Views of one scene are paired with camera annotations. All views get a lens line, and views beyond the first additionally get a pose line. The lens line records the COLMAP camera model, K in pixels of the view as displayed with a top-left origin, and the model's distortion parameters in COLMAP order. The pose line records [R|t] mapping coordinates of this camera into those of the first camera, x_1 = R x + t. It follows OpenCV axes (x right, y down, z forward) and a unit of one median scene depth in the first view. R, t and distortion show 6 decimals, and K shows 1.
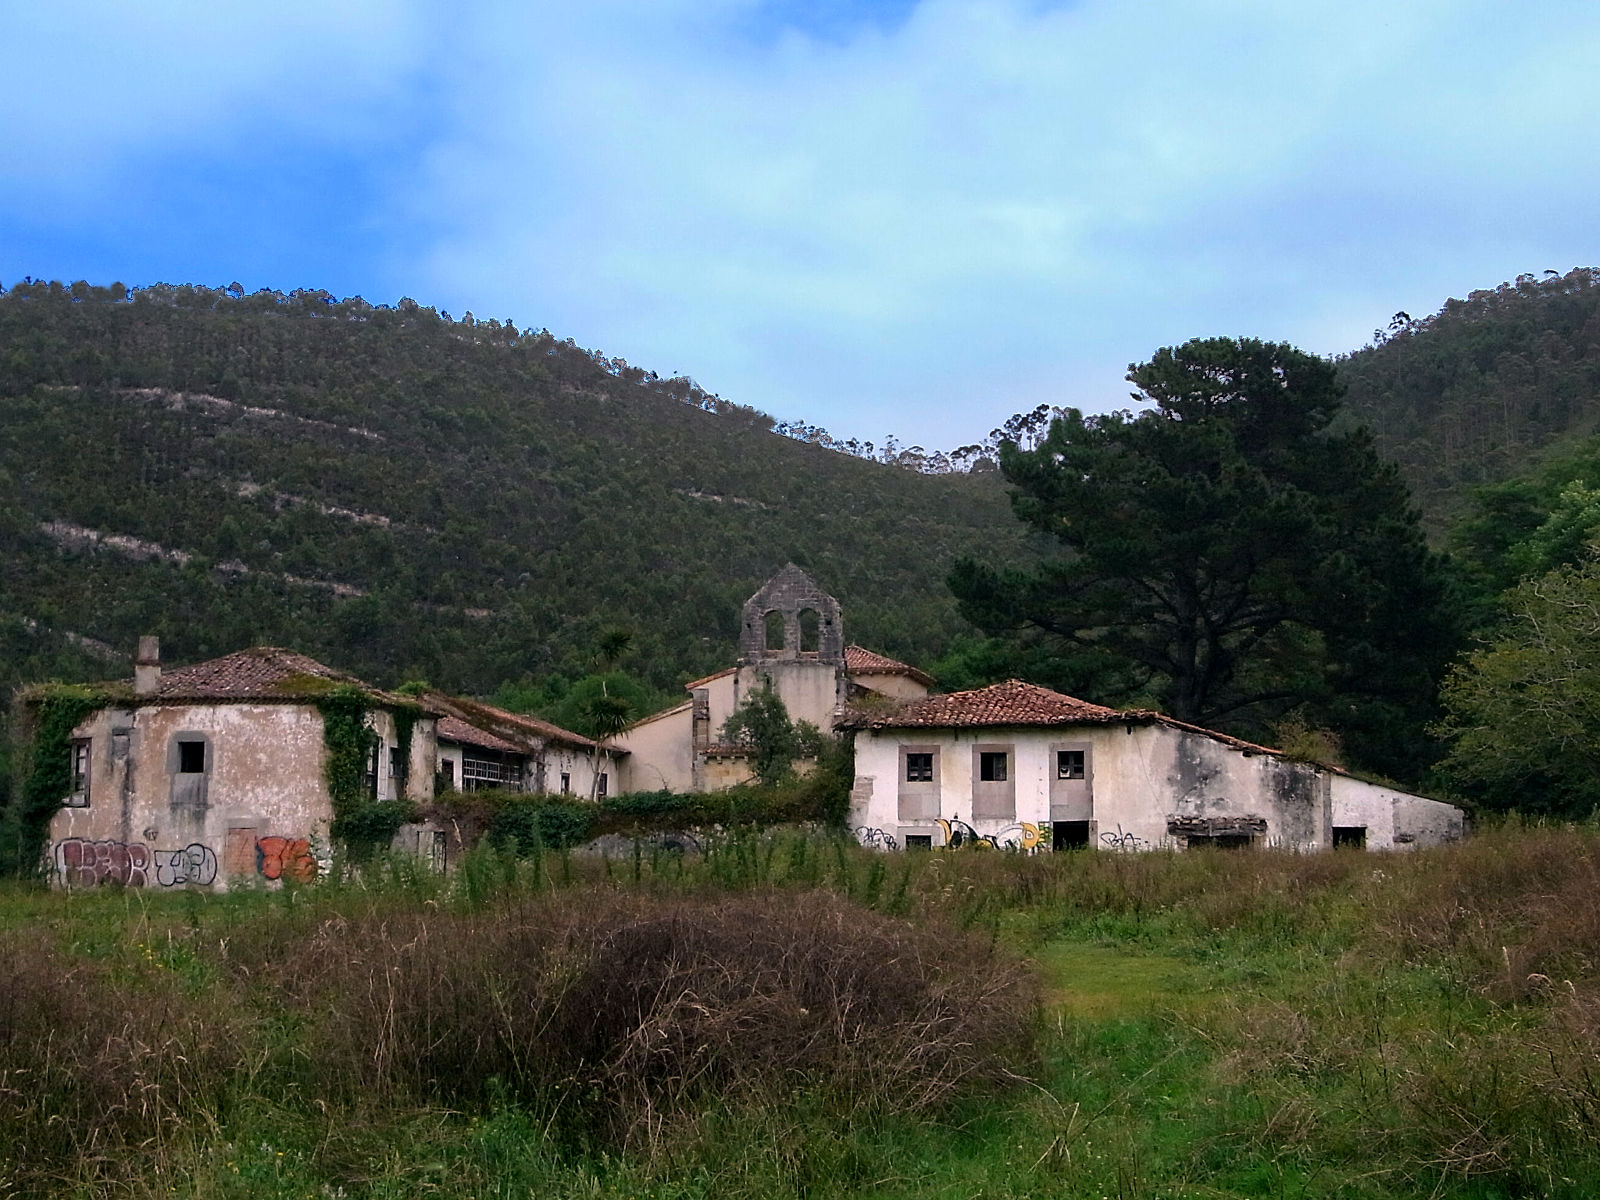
lens RADIAL K [[2072.2, 0, 800.0], [0, 2072.2, 600.0], [0, 0, 1]] dist [-0.001742, 0.004798]
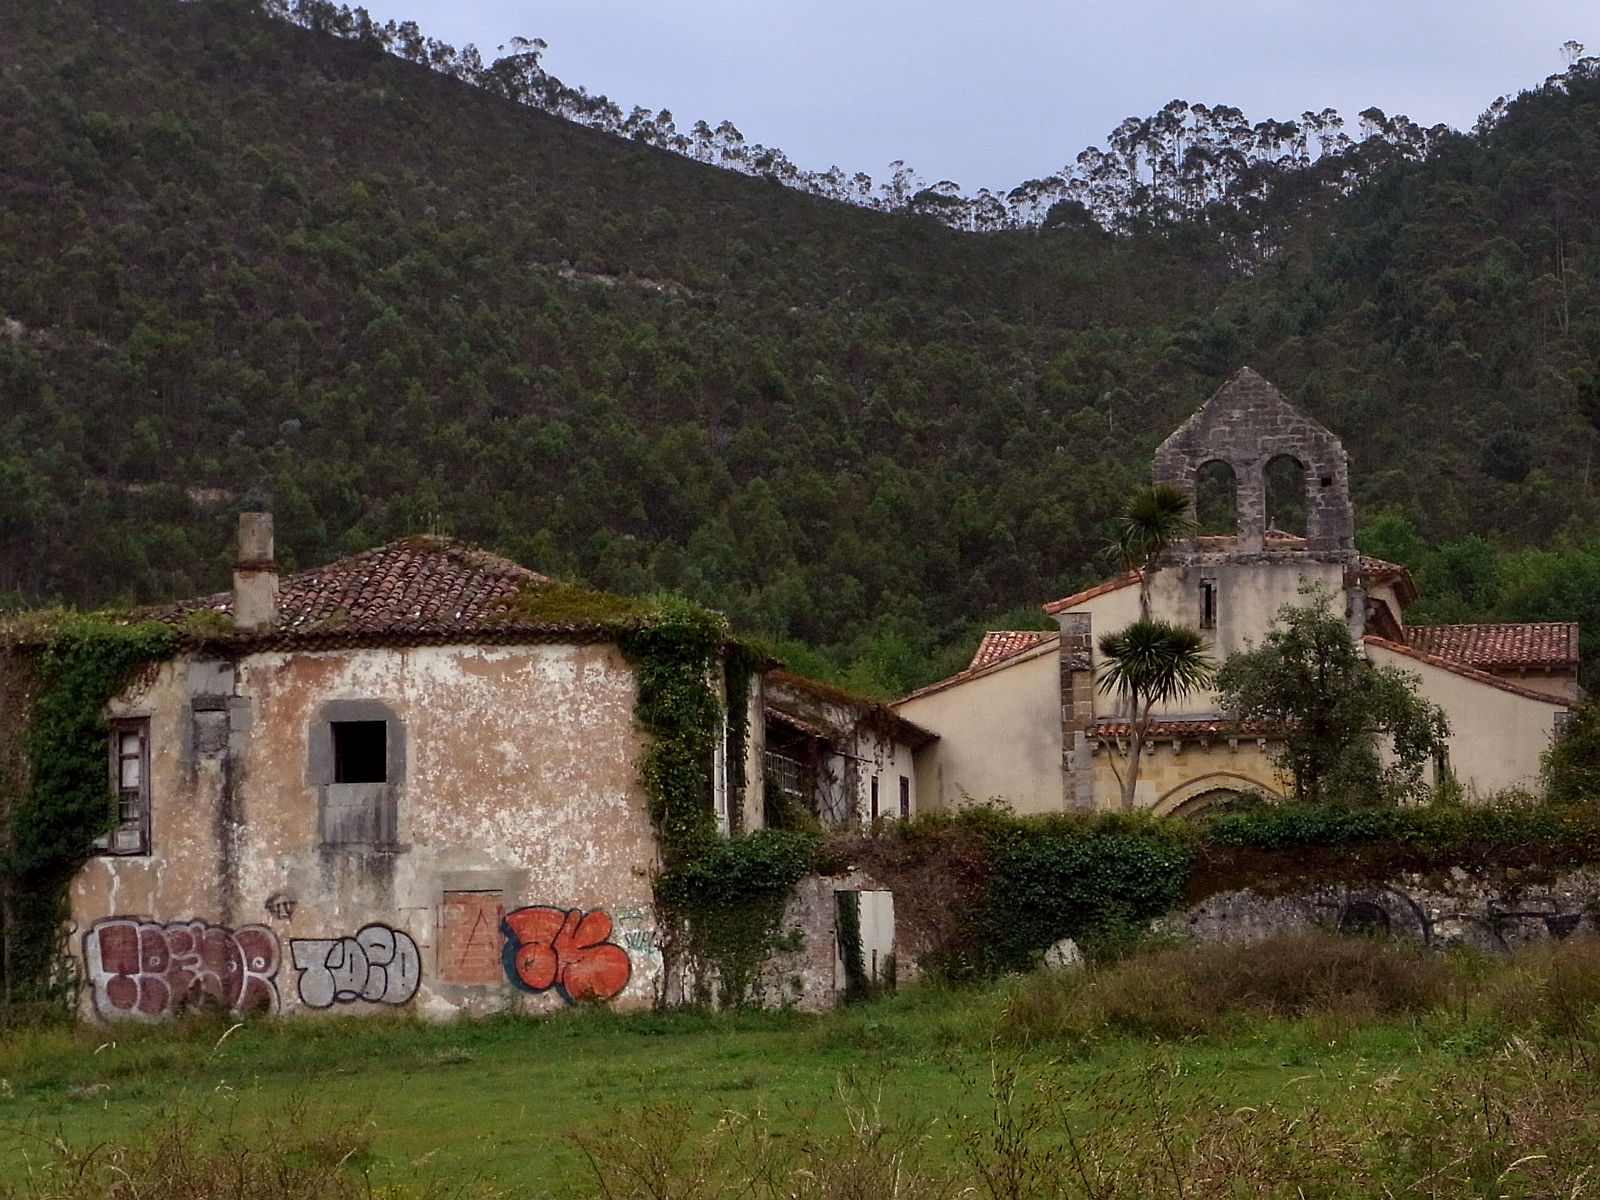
lens RADIAL K [[3787.9, 0, 800.0], [0, 3787.9, 600.0], [0, 0, 1]] dist [0.181837, -0.722956]
pose [[0.999607, -0.014149, 0.024208, -0.206803], [0.013296, 0.999298, 0.035011, 0.008116], [-0.024687, -0.034675, 0.999094, 0.077078]]
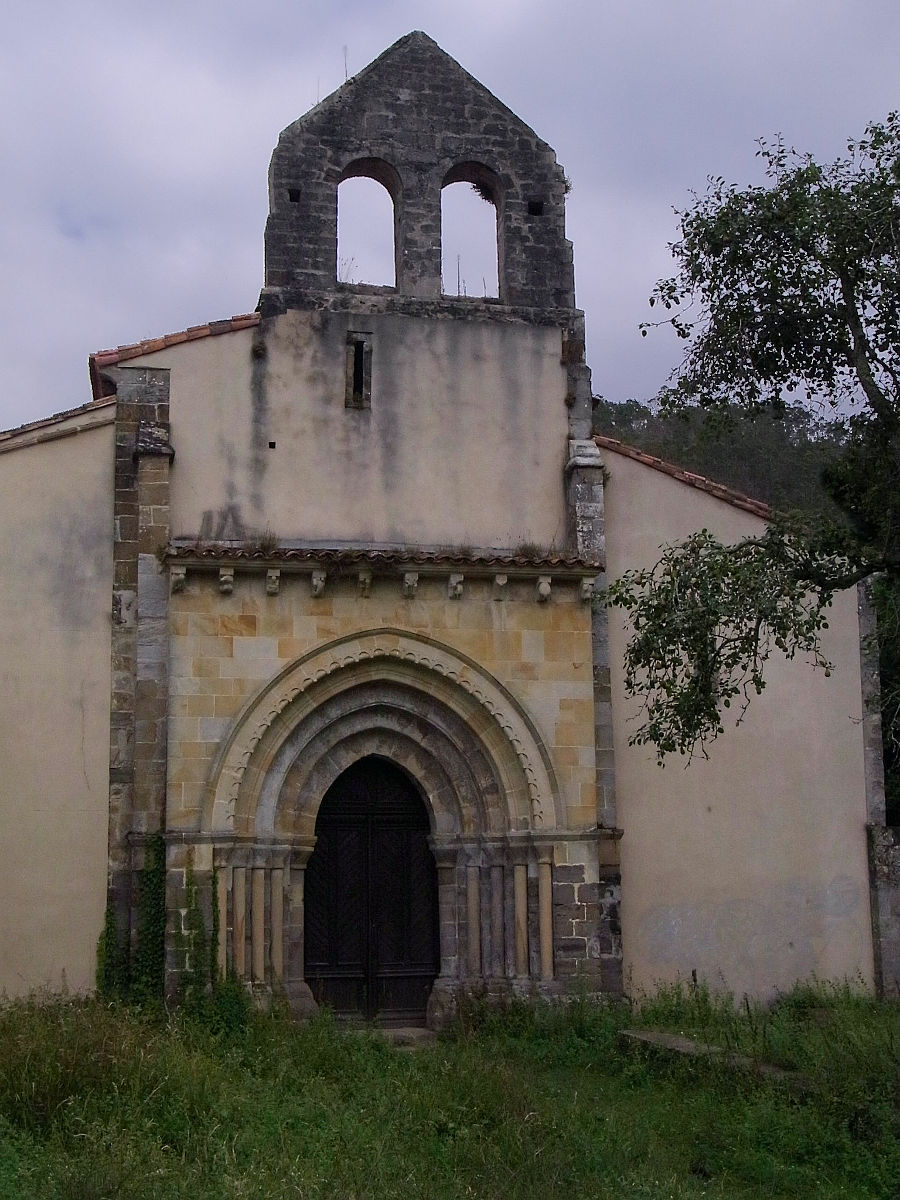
lens RADIAL K [[1554.1, 0, 449.3], [0, 1554.1, 622.1], [0, 0, 1]] dist [-0.001742, 0.004798]
pose [[0.909497, 0.047632, 0.412972, -0.150294], [-0.031749, 0.998471, -0.045241, 0.134566], [-0.414495, 0.028035, 0.909620, 1.132016]]
